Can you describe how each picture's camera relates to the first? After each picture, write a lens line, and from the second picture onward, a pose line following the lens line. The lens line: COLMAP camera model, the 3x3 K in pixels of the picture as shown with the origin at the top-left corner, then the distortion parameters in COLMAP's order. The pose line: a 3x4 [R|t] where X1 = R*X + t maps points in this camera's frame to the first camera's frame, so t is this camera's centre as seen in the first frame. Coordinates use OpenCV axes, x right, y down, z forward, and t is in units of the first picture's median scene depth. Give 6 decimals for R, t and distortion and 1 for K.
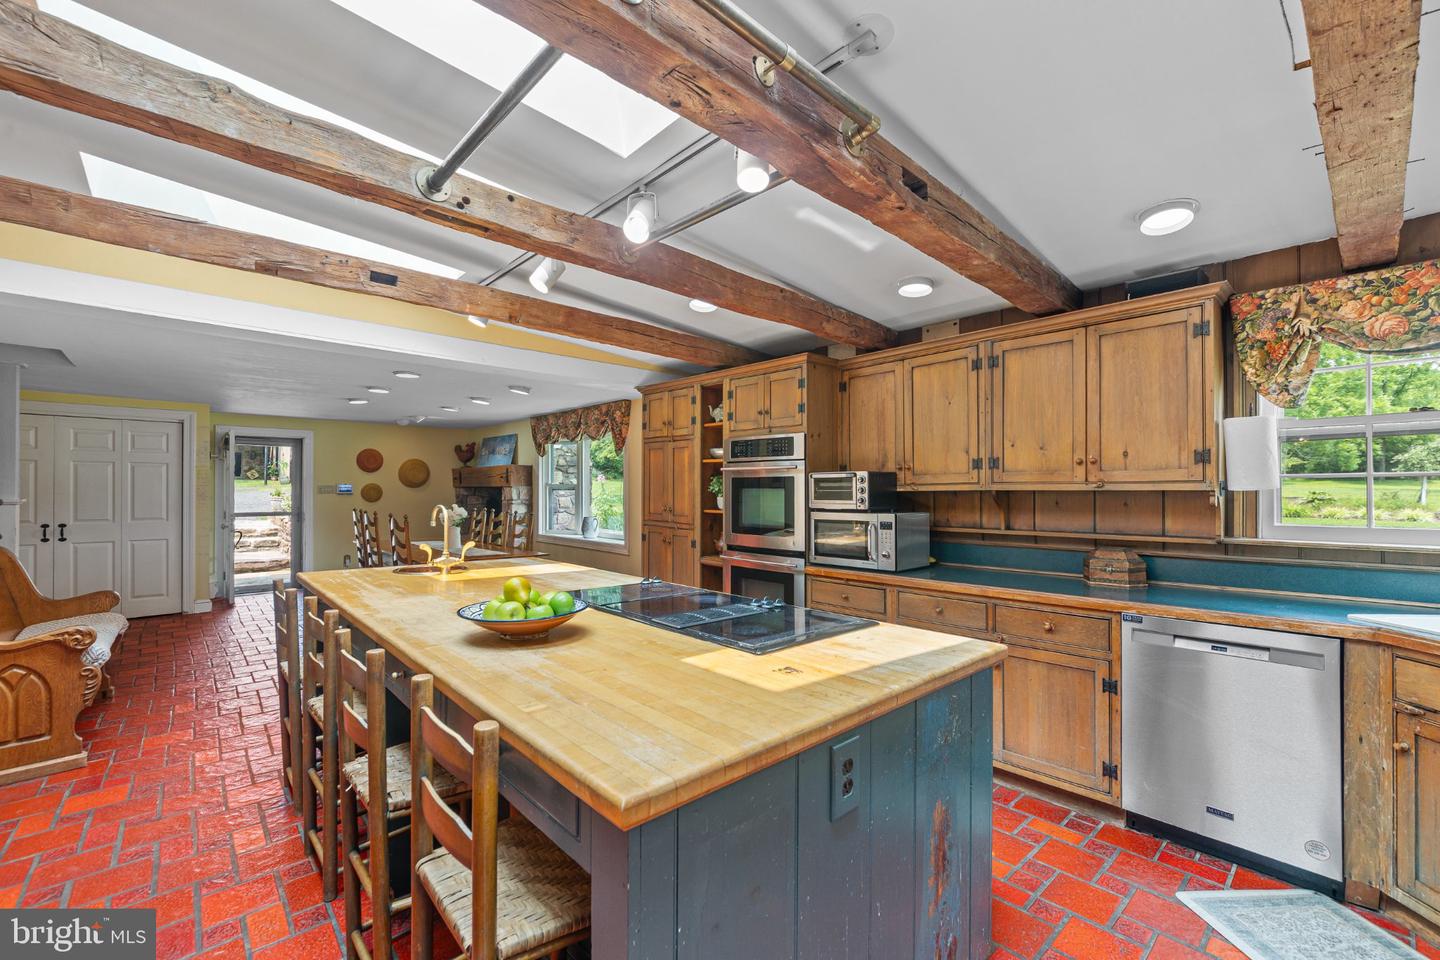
lens RADIAL K [[686.6, 0, 720.0], [0, 686.6, 480.0], [0, 0, 1]] dist [-0.002389, -0.000580]
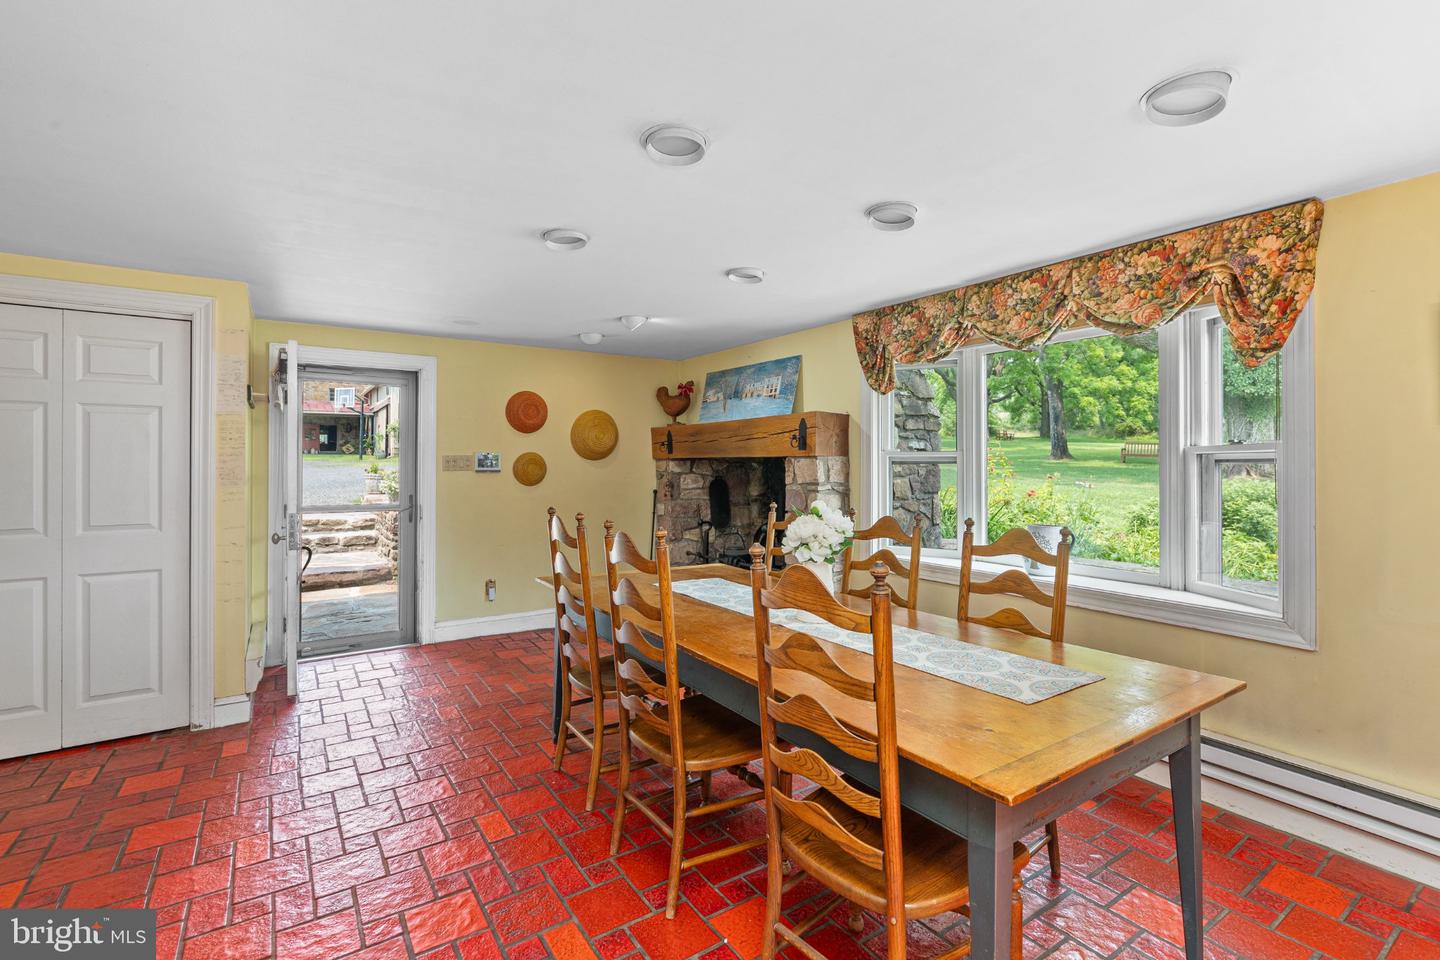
lens RADIAL K [[747.5, 0, 718.3], [0, 747.5, 447.9], [0, 0, 1]] dist [-0.012348, -0.000189]
pose [[0.990442, -0.005203, -0.137829, -0.271762], [0.004100, 0.999957, -0.008280, 0.007055], [0.137866, 0.007636, 0.990421, 0.416329]]
